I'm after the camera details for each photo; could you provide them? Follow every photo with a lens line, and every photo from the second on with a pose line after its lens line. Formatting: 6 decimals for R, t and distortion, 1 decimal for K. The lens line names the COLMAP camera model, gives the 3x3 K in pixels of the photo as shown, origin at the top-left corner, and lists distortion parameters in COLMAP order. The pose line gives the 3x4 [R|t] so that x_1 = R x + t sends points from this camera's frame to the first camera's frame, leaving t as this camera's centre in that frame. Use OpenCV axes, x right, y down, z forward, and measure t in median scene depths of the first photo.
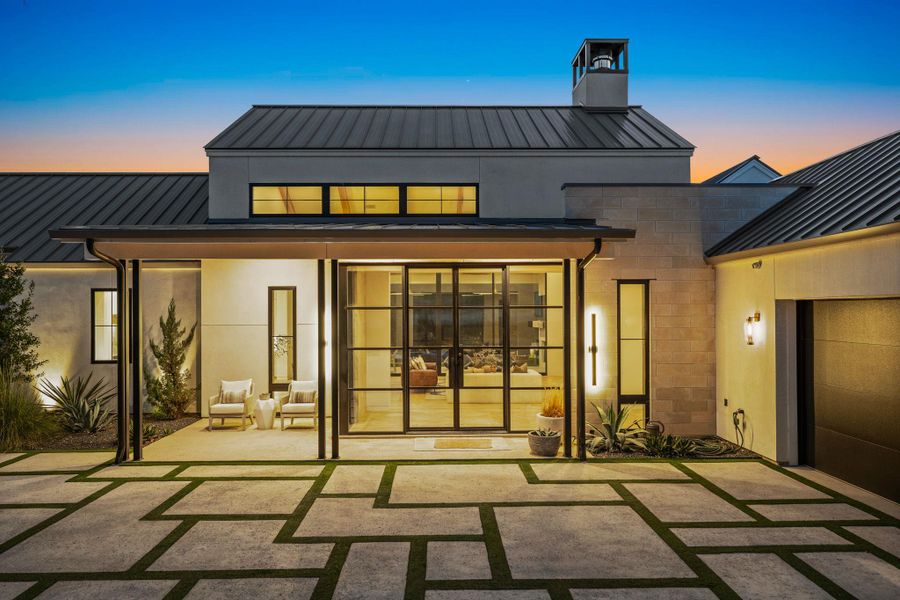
lens RADIAL K [[629.5, 0, 451.3], [0, 629.5, 297.4], [0, 0, 1]] dist [0.001211, 0.002016]
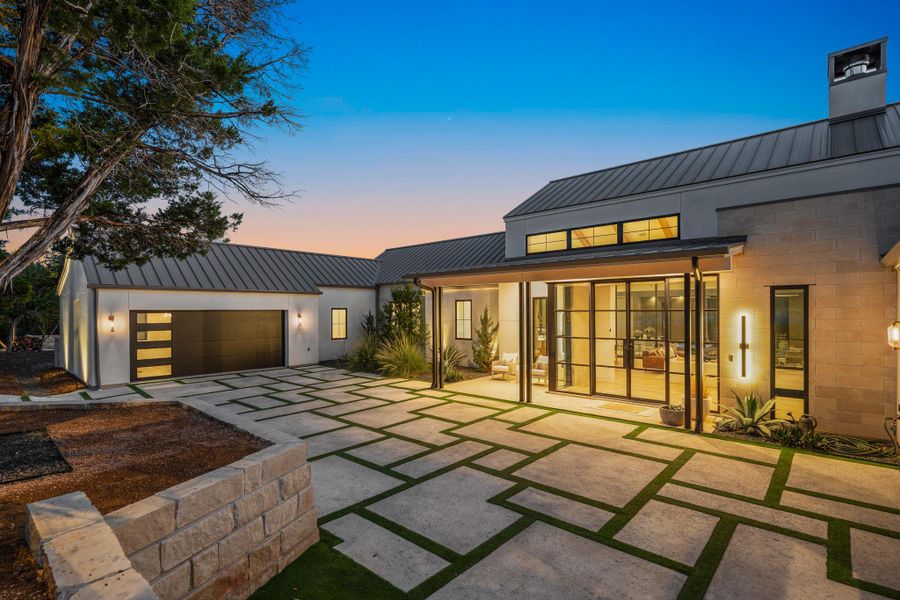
lens RADIAL K [[450.1, 0, 451.3], [0, 450.1, 309.3], [0, 0, 1]] dist [-0.001641, -0.002887]
pose [[0.713275, -0.001401, -0.700883, 0.424736], [0.015231, 0.999793, 0.013502, -0.006164], [0.700718, -0.020306, 0.713149, 0.021554]]
